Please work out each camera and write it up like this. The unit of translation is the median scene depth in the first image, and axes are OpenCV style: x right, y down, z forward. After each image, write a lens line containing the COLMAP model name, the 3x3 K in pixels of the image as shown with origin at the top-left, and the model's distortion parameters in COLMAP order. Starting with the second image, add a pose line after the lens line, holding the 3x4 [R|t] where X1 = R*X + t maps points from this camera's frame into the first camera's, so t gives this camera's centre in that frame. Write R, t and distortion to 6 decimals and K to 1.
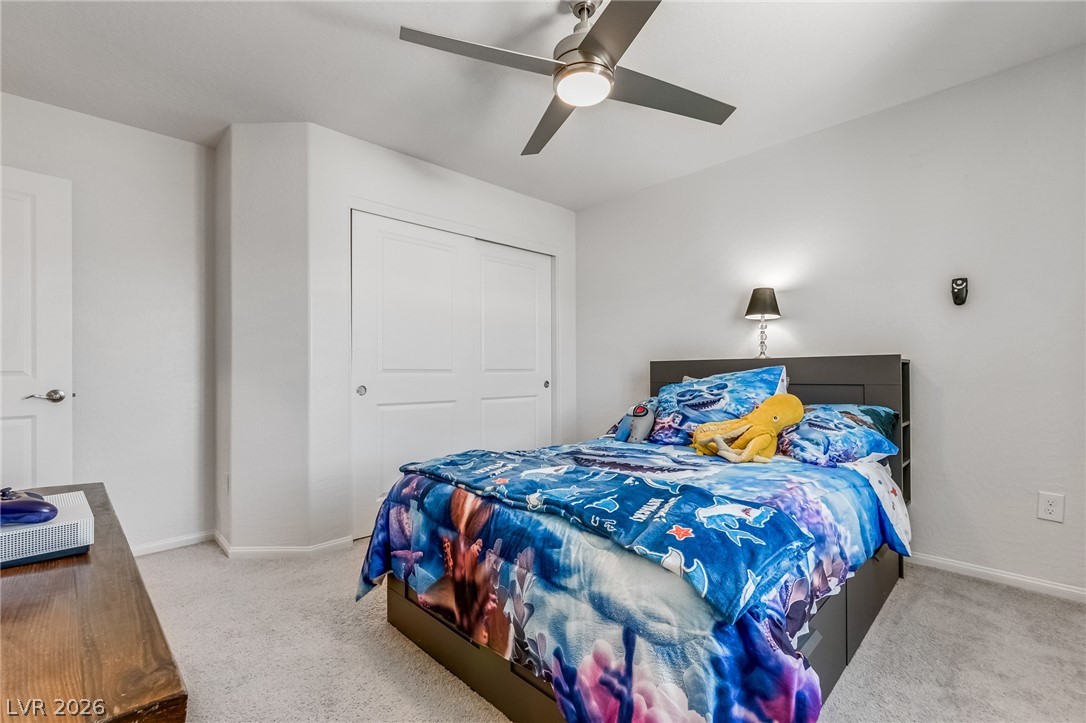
lens RADIAL K [[485.0, 0, 538.4], [0, 485.0, 361.9], [0, 0, 1]] dist [-0.001609, -0.000044]
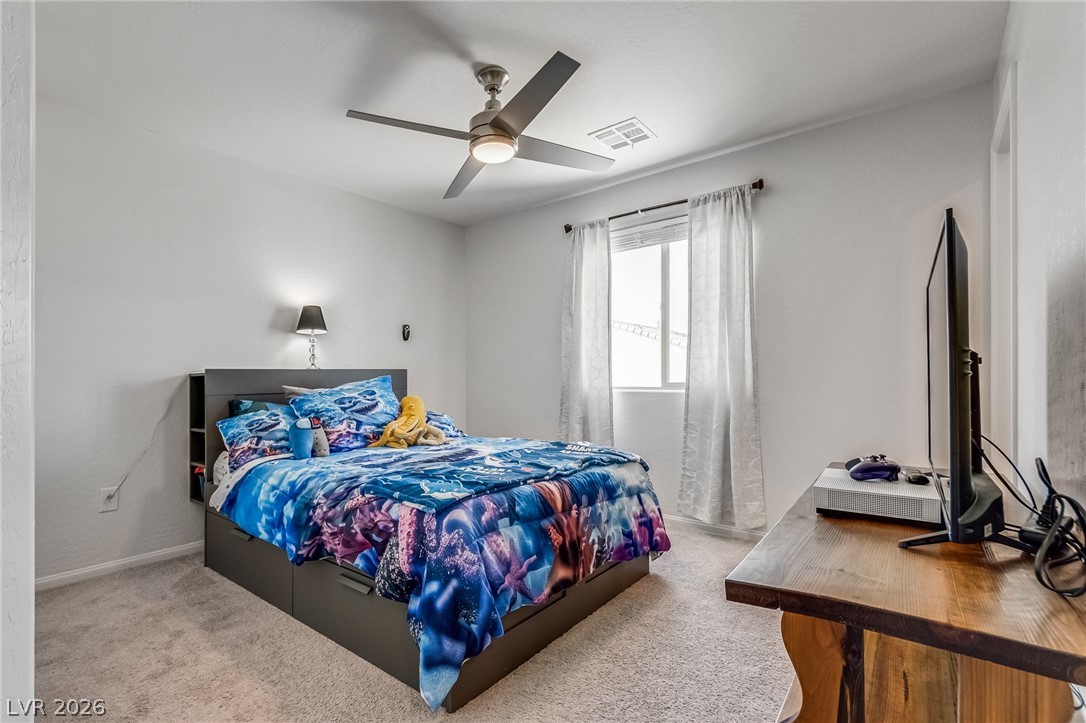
lens RADIAL K [[485.0, 0, 538.2], [0, 485.0, 371.3], [0, 0, 1]] dist [-0.001609, -0.000044]
pose [[-0.141576, 0.020329, 0.989719, -1.161008], [-0.009507, 0.999715, -0.021894, 0.028310], [-0.989882, -0.012509, -0.141342, 1.057735]]
